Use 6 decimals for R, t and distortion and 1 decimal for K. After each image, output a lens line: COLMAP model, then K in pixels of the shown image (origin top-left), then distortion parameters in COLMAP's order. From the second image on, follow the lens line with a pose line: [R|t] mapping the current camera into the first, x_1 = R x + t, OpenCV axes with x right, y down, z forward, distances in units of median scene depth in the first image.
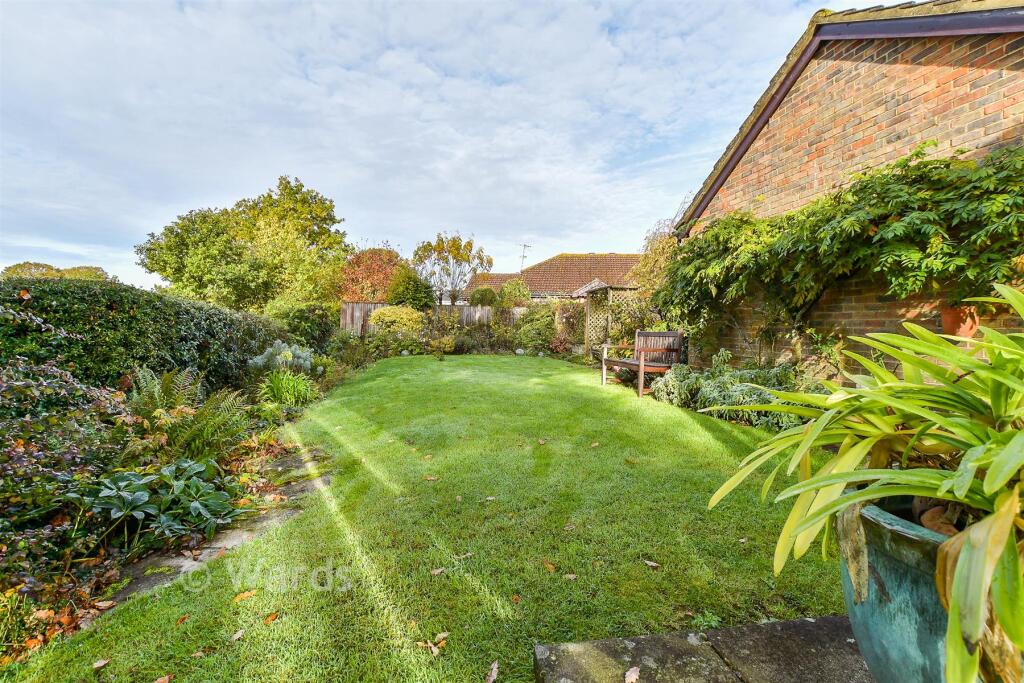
lens RADIAL K [[457.9, 0, 513.8], [0, 457.9, 338.8], [0, 0, 1]] dist [-0.004858, -0.001585]
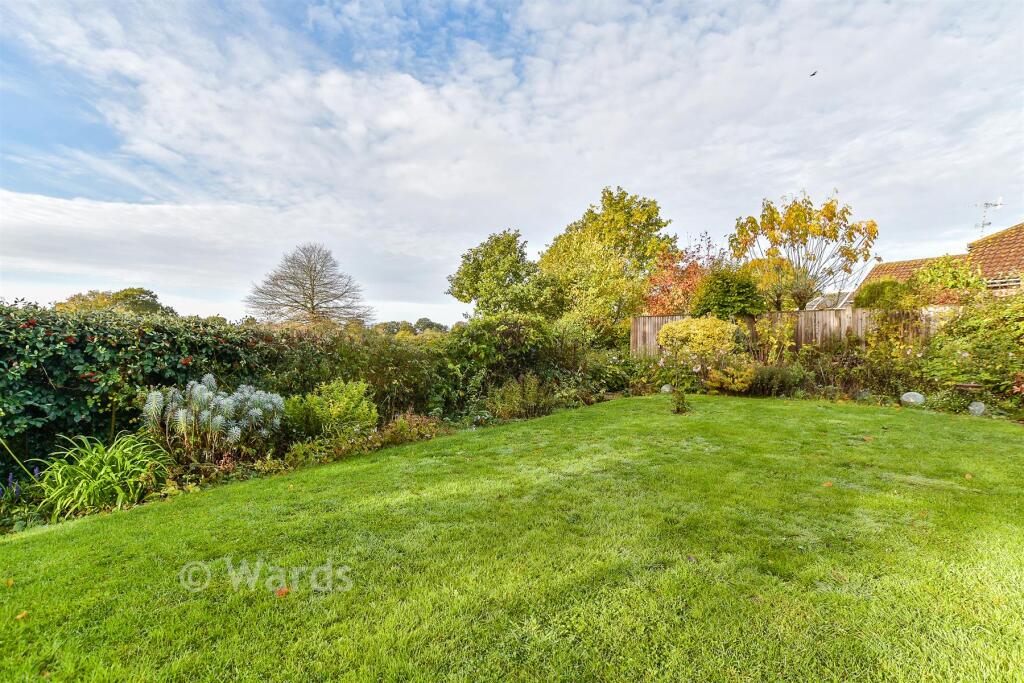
lens RADIAL K [[457.9, 0, 508.1], [0, 457.9, 344.4], [0, 0, 1]] dist [-0.004858, -0.001585]
pose [[0.684598, -0.020153, -0.728643, 0.051319], [-0.003273, 0.999523, -0.030720, -0.007457], [0.728914, 0.023416, 0.684205, 0.303473]]
